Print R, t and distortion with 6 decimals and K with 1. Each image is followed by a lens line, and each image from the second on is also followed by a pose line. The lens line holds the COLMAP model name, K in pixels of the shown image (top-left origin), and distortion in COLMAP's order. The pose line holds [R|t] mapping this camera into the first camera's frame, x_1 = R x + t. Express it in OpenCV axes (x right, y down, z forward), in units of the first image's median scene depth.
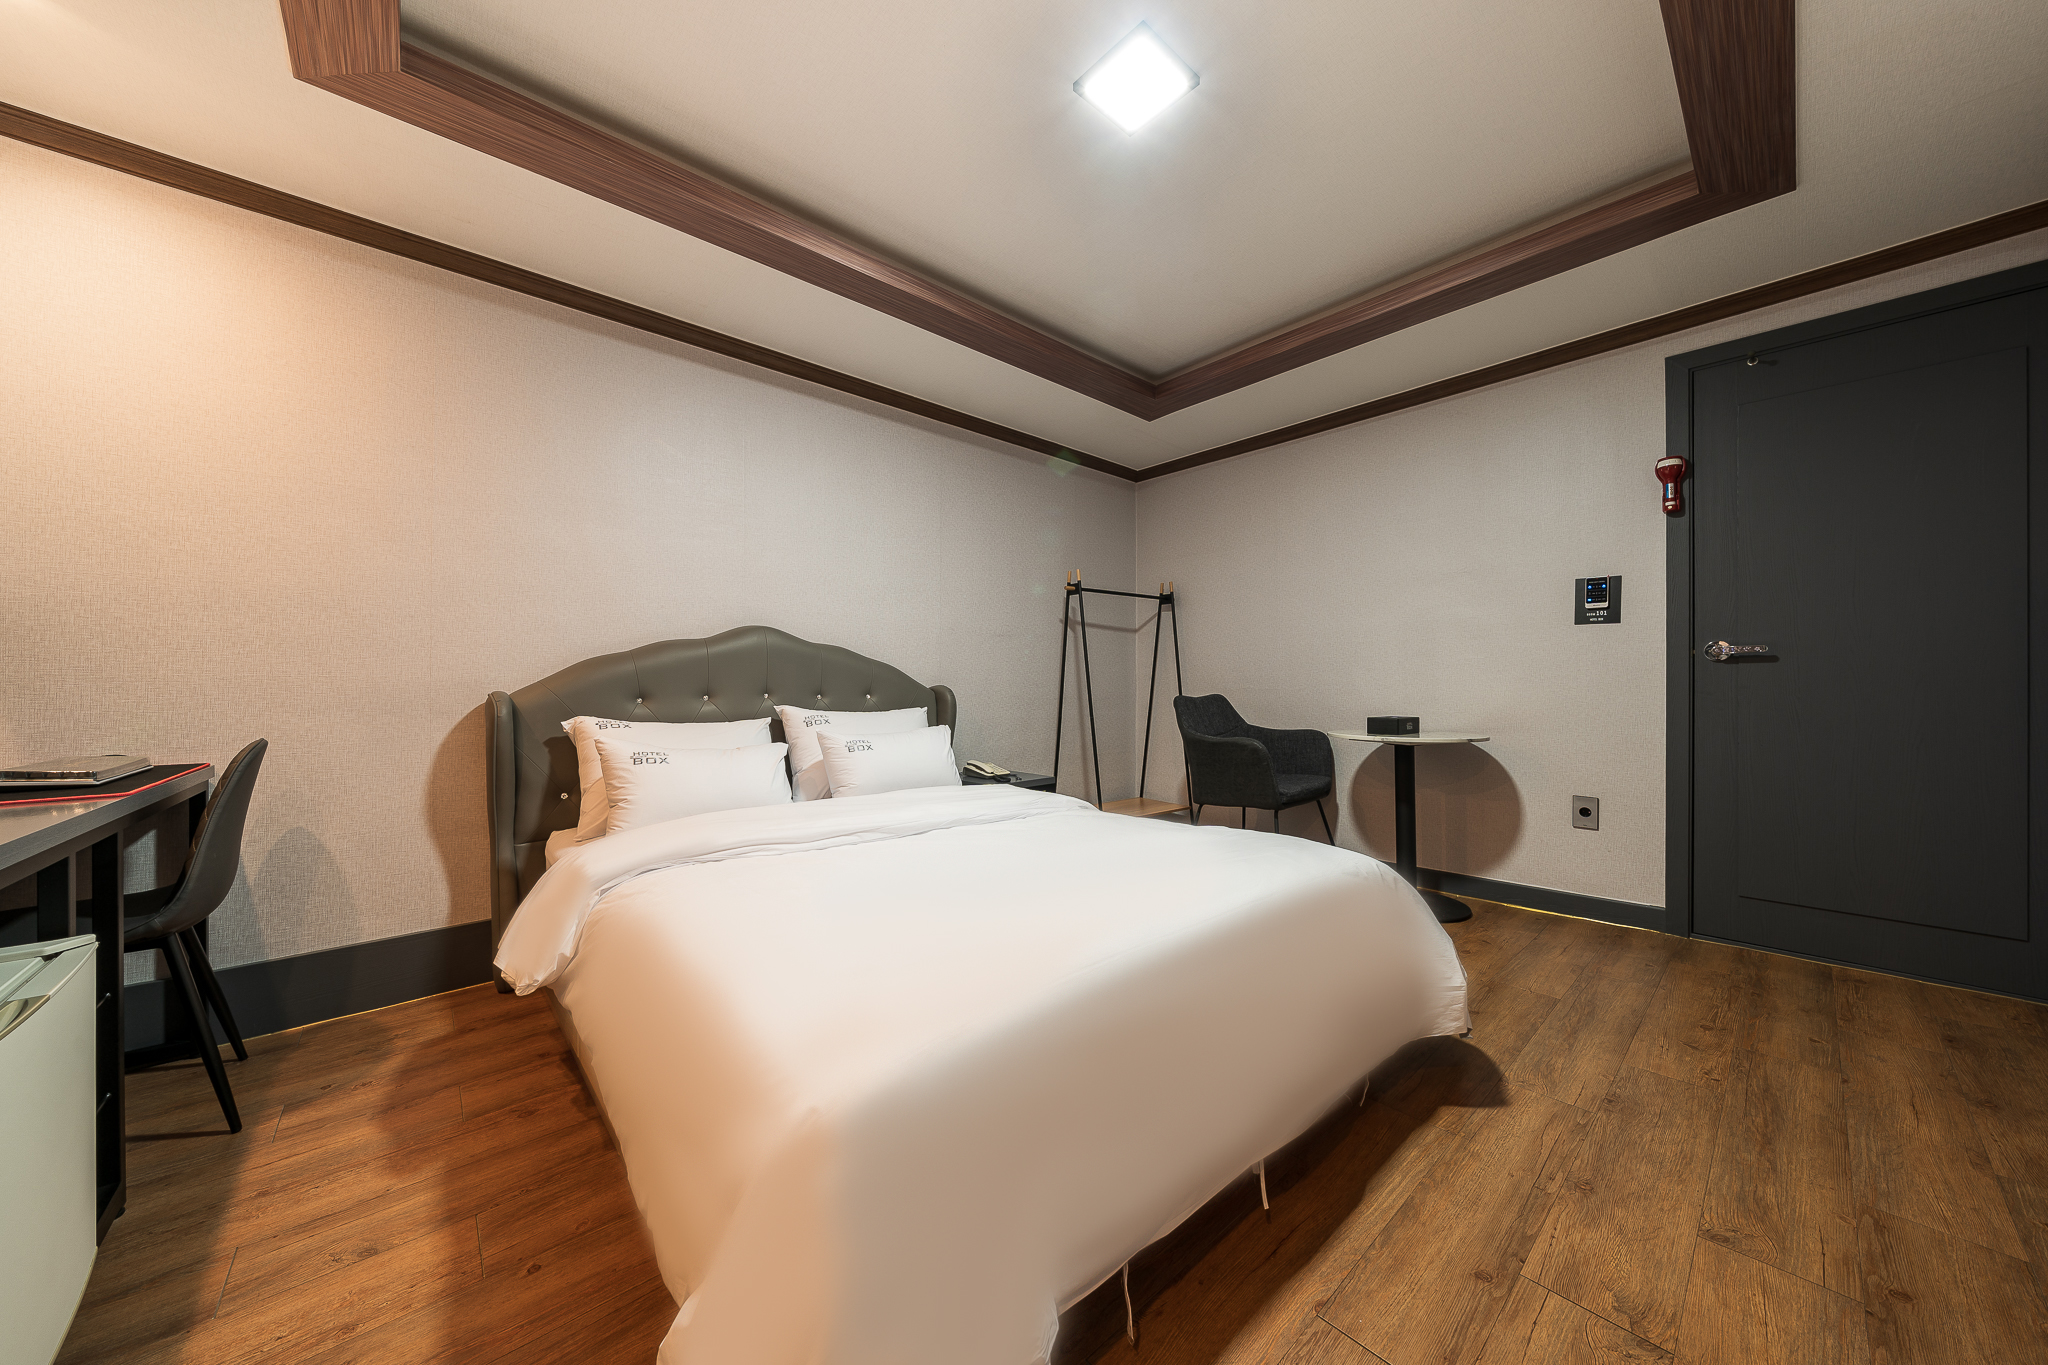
lens RADIAL K [[693.5, 0, 1018.3], [0, 693.5, 689.0], [0, 0, 1]] dist [-0.010682, 0.000055]
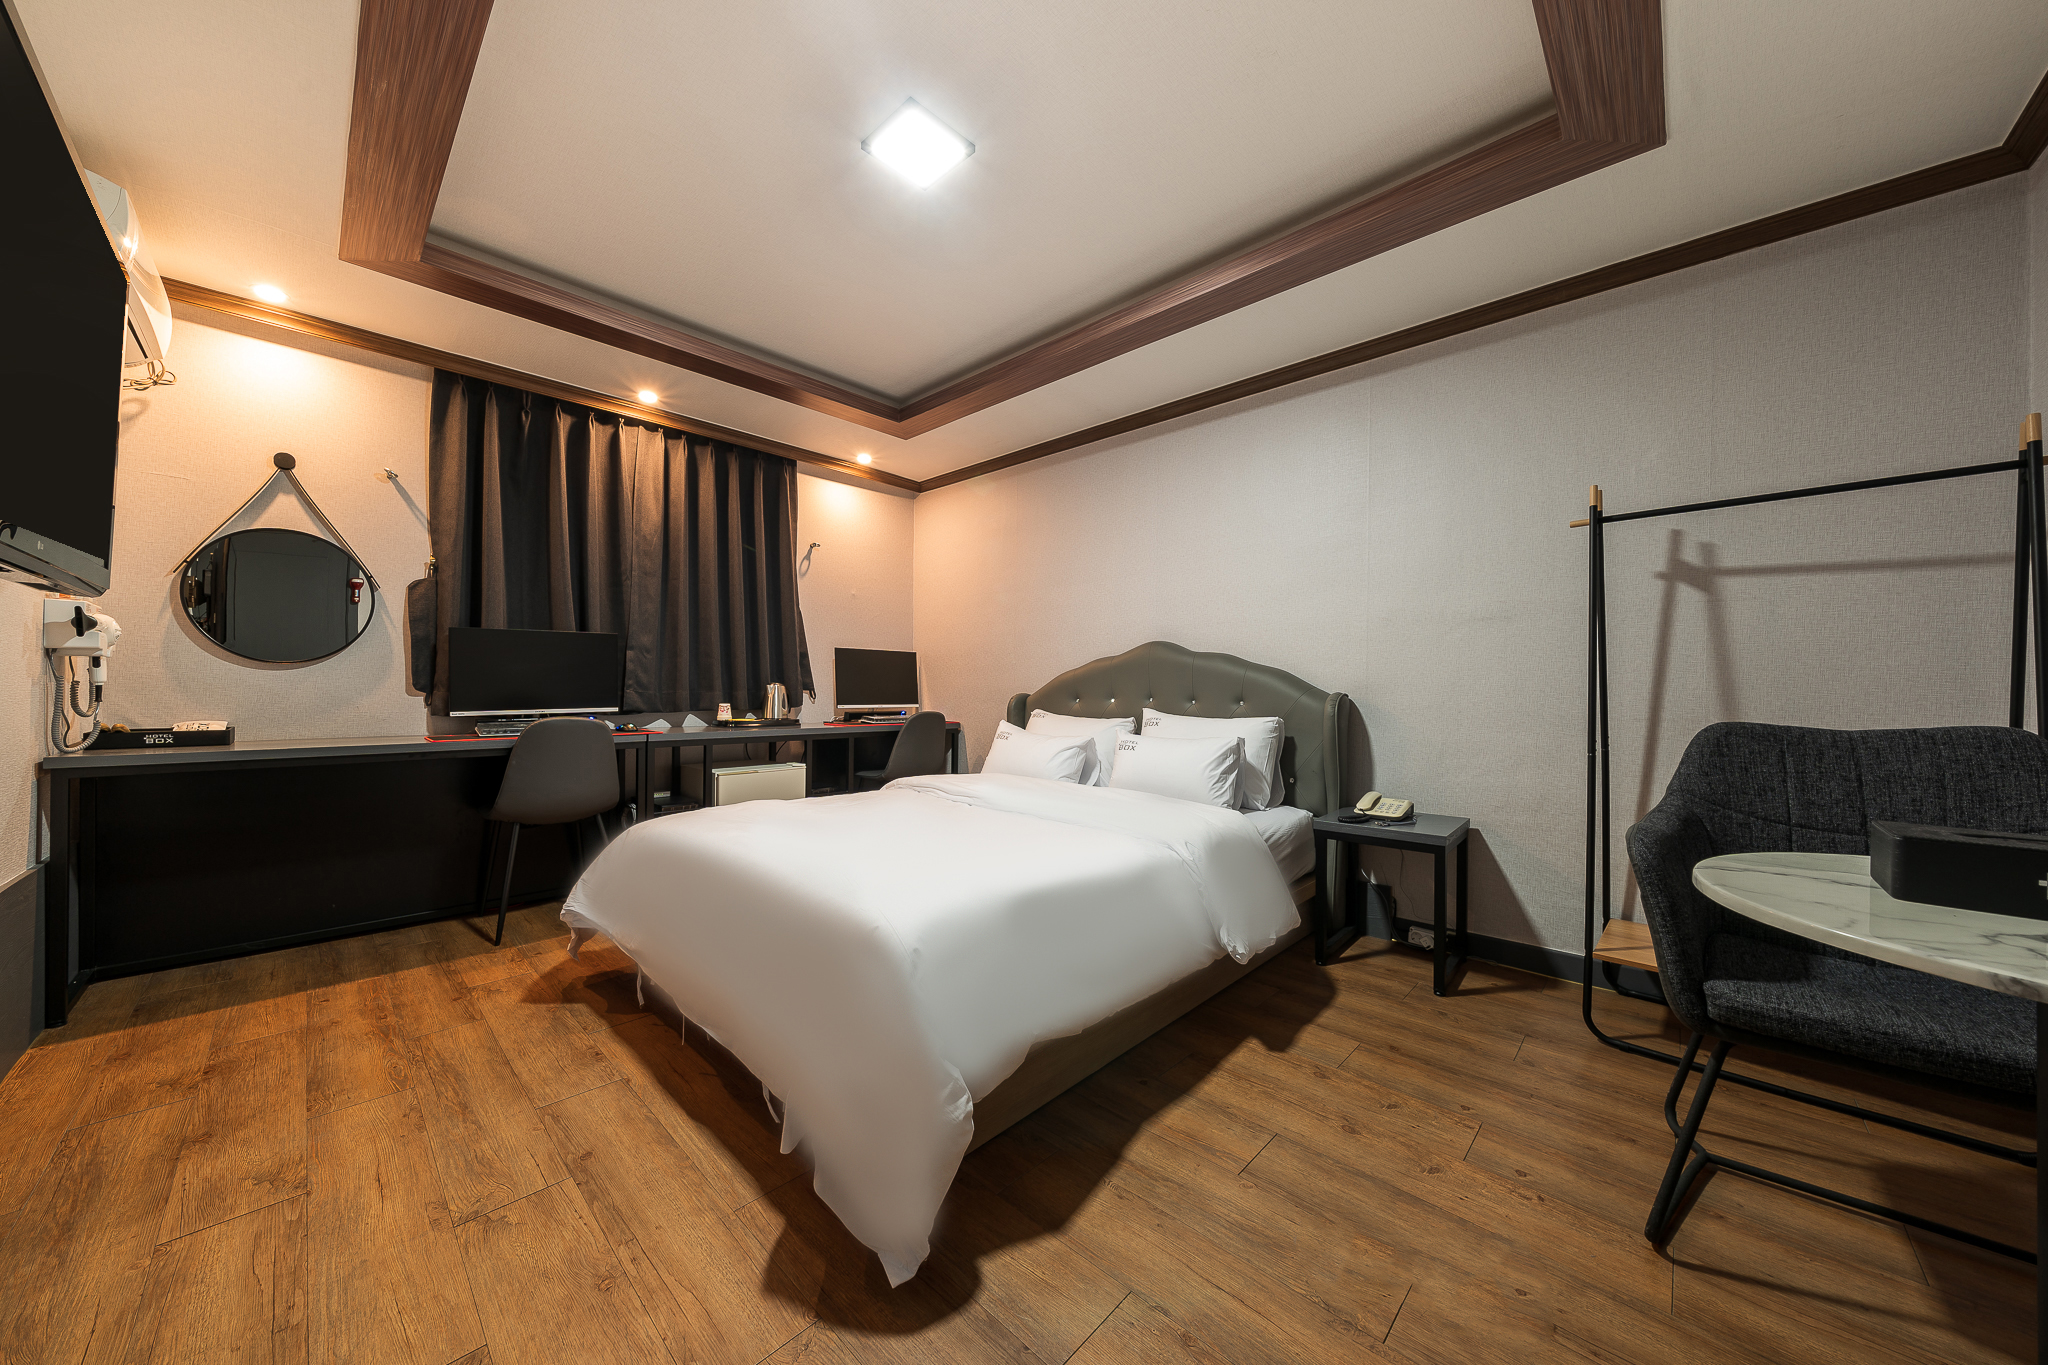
lens RADIAL K [[693.5, 0, 1018.3], [0, 693.5, 689.0], [0, 0, 1]] dist [-0.010682, 0.000055]
pose [[0.085073, 0.002292, -0.996372, 1.287549], [-0.006702, 0.999976, 0.001728, -0.016404], [0.996352, 0.006531, 0.085086, 1.072765]]
